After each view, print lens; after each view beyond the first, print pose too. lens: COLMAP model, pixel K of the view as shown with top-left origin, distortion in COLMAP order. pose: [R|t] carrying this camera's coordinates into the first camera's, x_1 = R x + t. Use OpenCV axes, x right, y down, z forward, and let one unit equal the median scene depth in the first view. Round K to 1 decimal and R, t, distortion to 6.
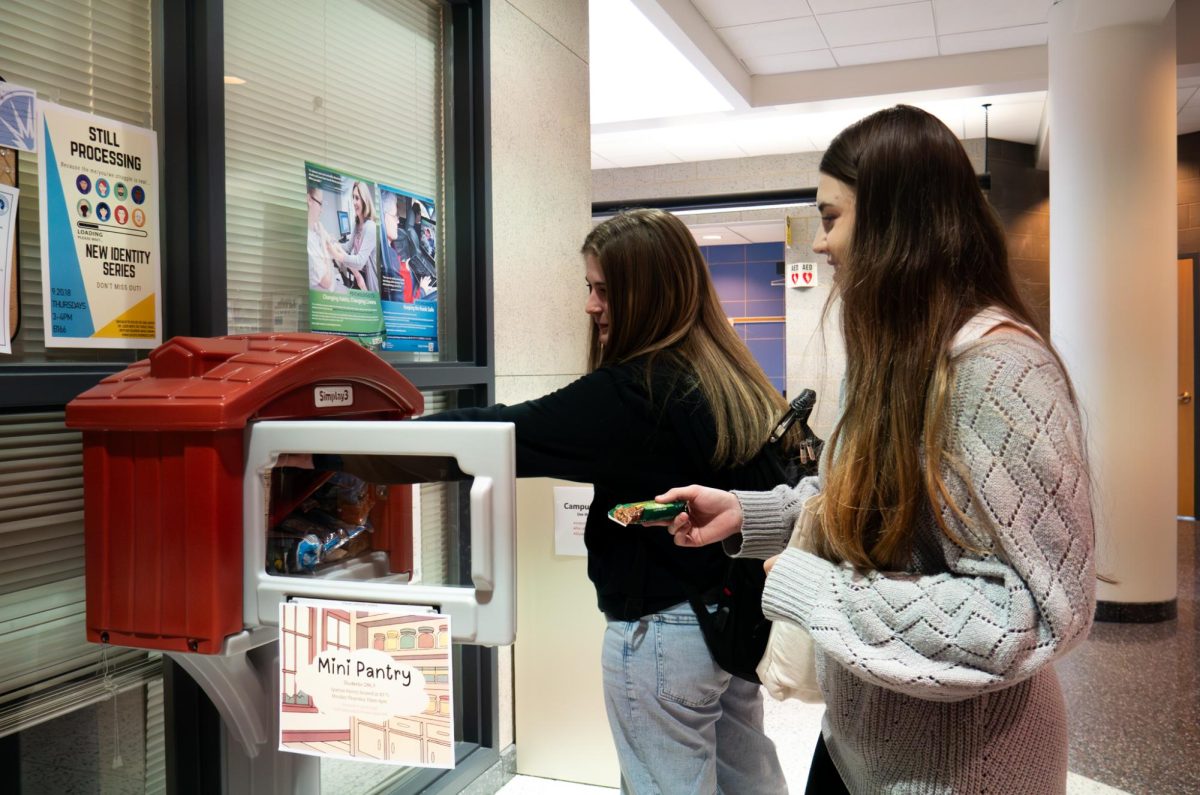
lens RADIAL K [[1030.4, 0, 601.5], [0, 1030.4, 377.2], [0, 0, 1]] dist [-0.000742, -0.001854]
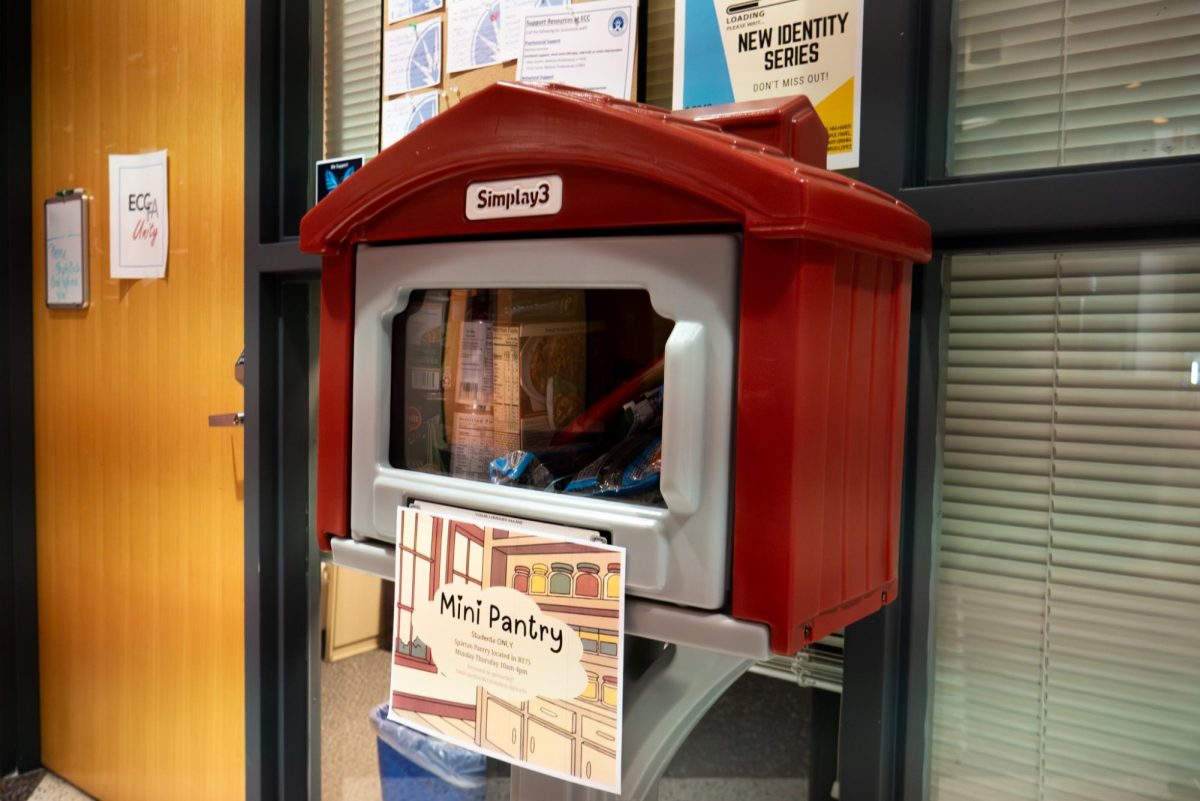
lens RADIAL K [[1028.8, 0, 600.0], [0, 1028.8, 400.5], [0, 0, 1]] dist [-0.039233, -0.005719]
pose [[-0.305823, 0.052783, -0.950624, 0.161564], [-0.023040, 0.997759, 0.062813, 0.060474], [0.951810, 0.041112, -0.303922, 0.825089]]
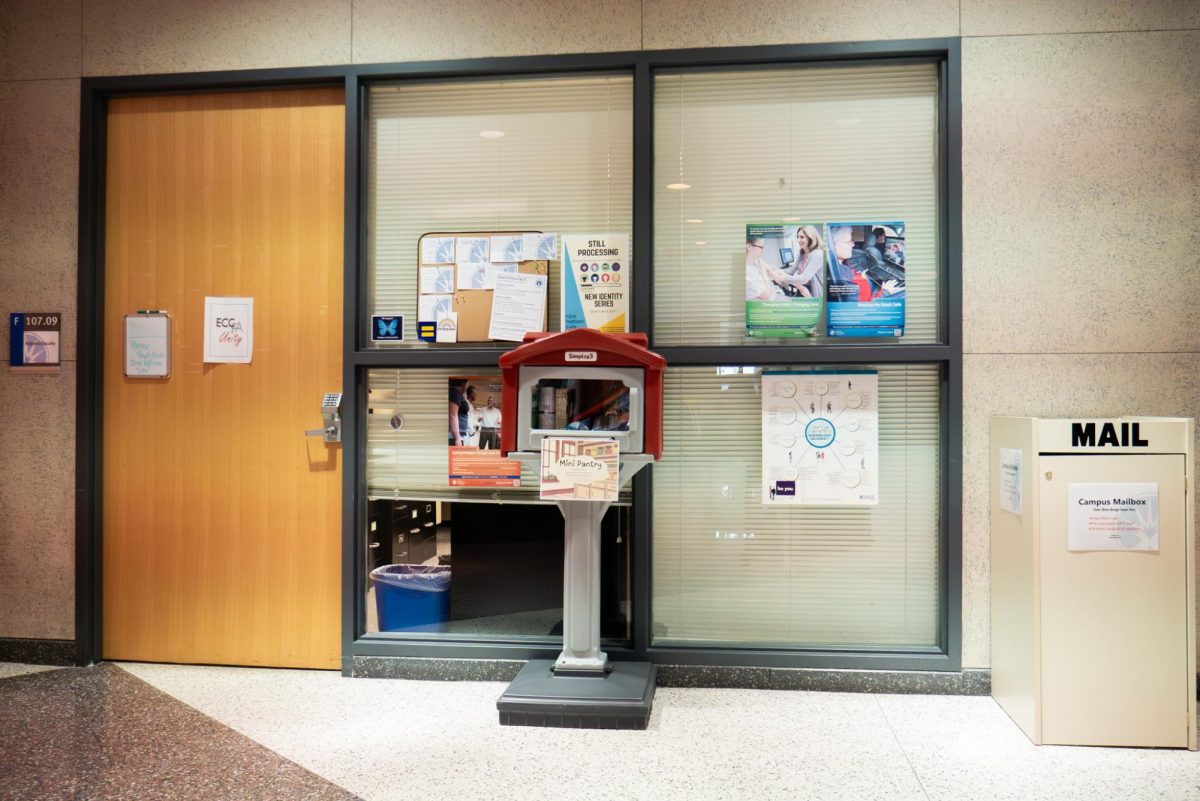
lens RADIAL K [[1028.8, 0, 600.0], [0, 1028.8, 400.5], [0, 0, 1]] dist [-0.039233, -0.005719]
pose [[0.220302, 0.003590, -0.975425, 1.225692], [-0.011913, 0.999929, 0.000990, 0.072321], [0.975359, 0.011403, 0.220329, 0.393762]]
